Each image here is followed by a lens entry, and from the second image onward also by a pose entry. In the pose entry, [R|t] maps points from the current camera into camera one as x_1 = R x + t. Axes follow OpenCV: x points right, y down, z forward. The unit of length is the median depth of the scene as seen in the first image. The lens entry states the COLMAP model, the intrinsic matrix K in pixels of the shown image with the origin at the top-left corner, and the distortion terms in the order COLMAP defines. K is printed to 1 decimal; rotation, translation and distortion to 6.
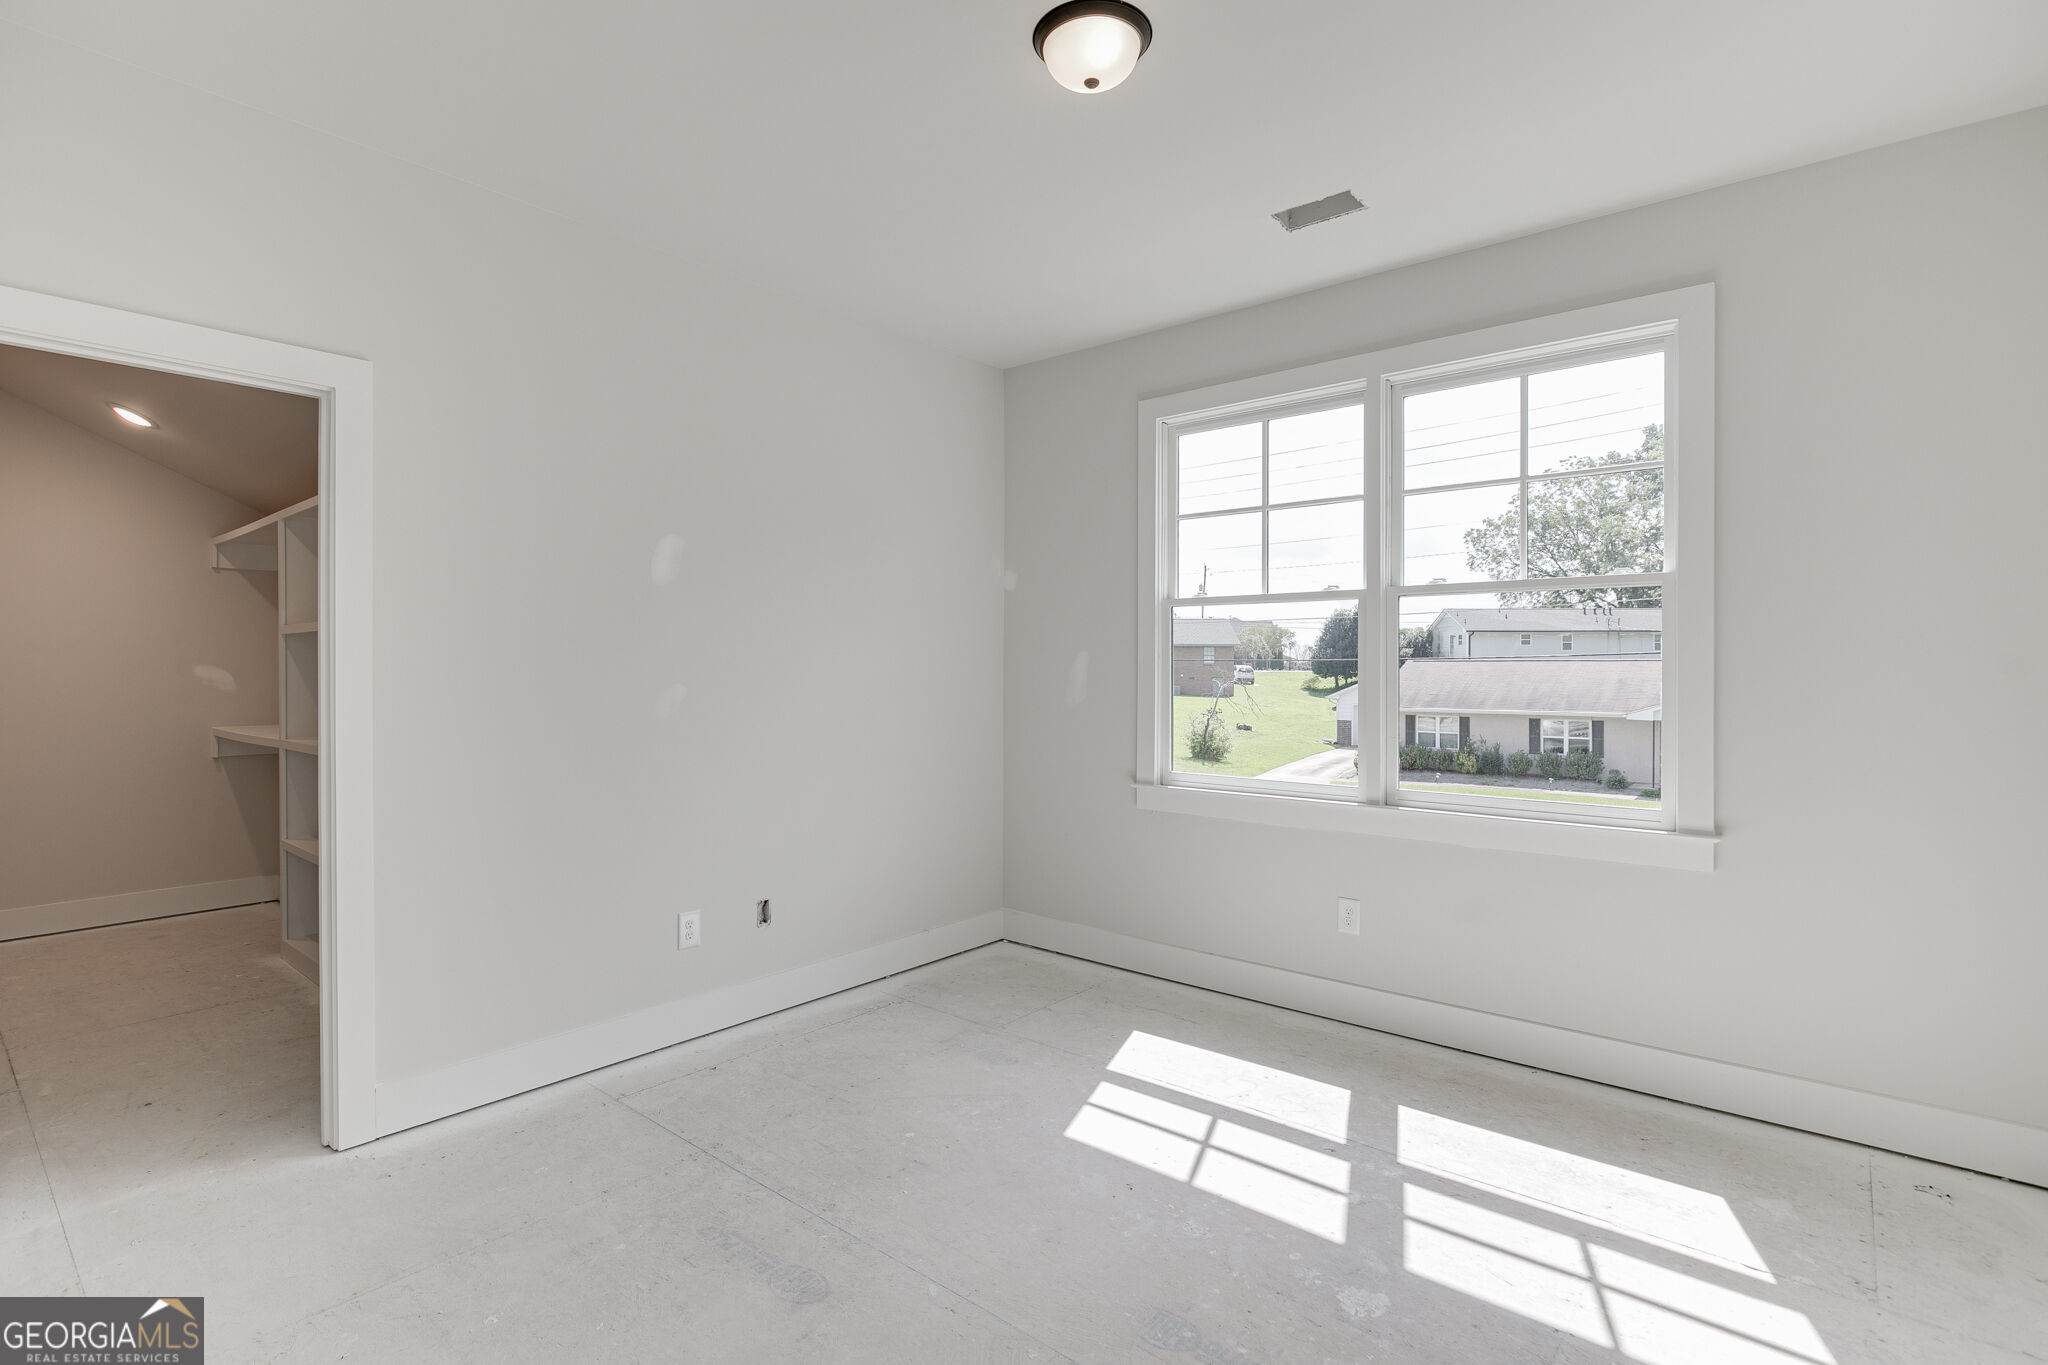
lens RADIAL K [[972.2, 0, 1013.1], [0, 972.2, 684.8], [0, 0, 1]] dist [-0.012824, -0.000270]
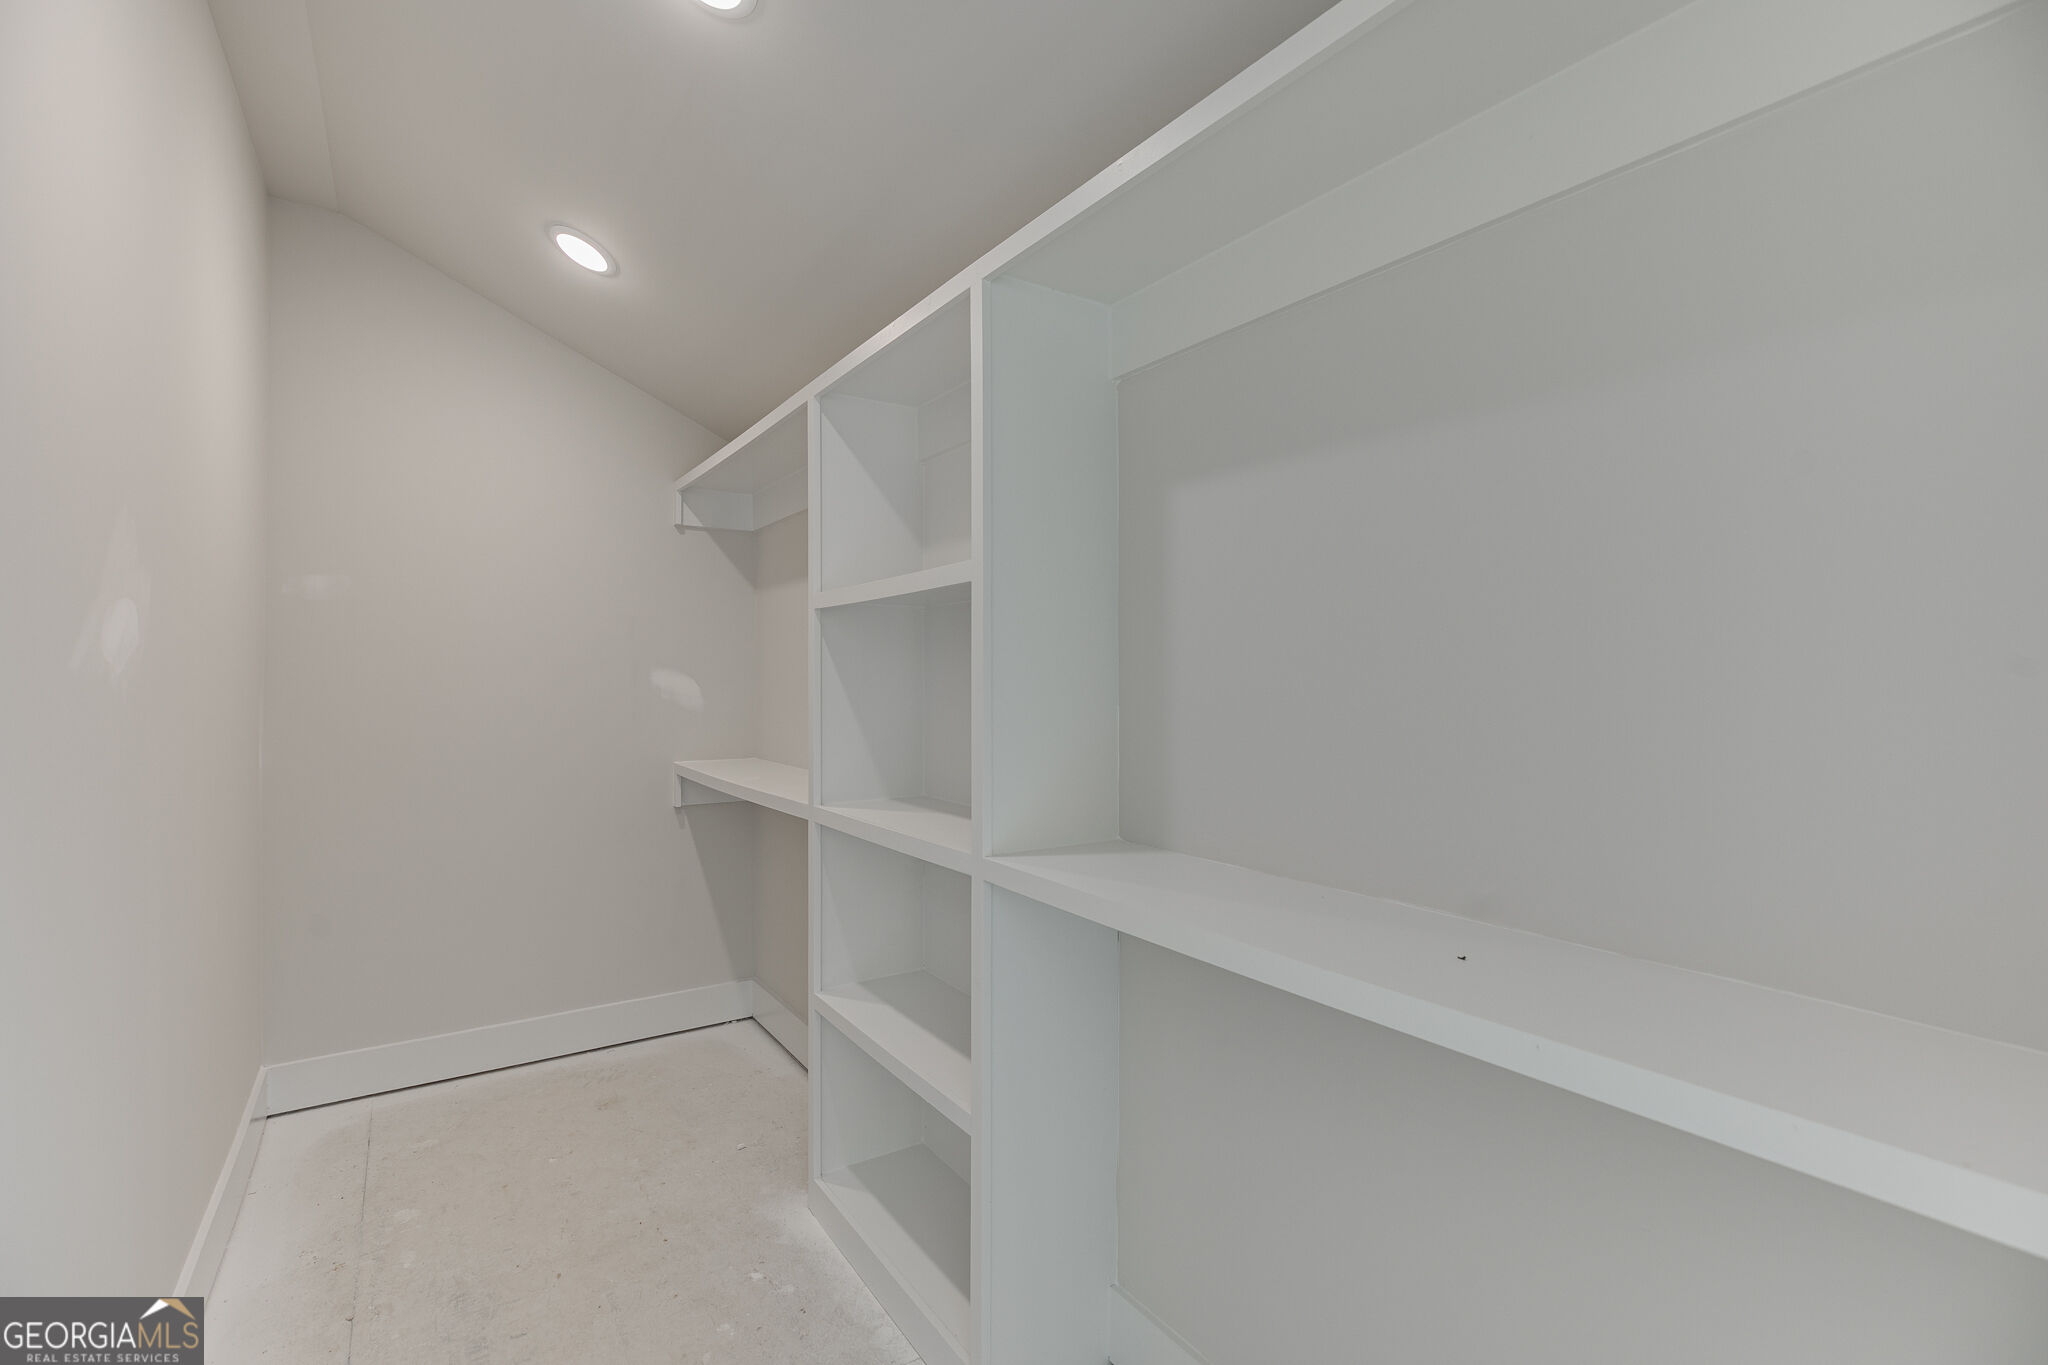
lens RADIAL K [[920.5, 0, 1019.7], [0, 920.5, 682.1], [0, 0, 1]] dist [-0.002429, 0.000623]
pose [[0.961101, 0.001262, -0.276195, -0.435647], [-0.004224, 0.999940, -0.010127, -0.006190], [0.276166, 0.010900, 0.961048, 0.463520]]
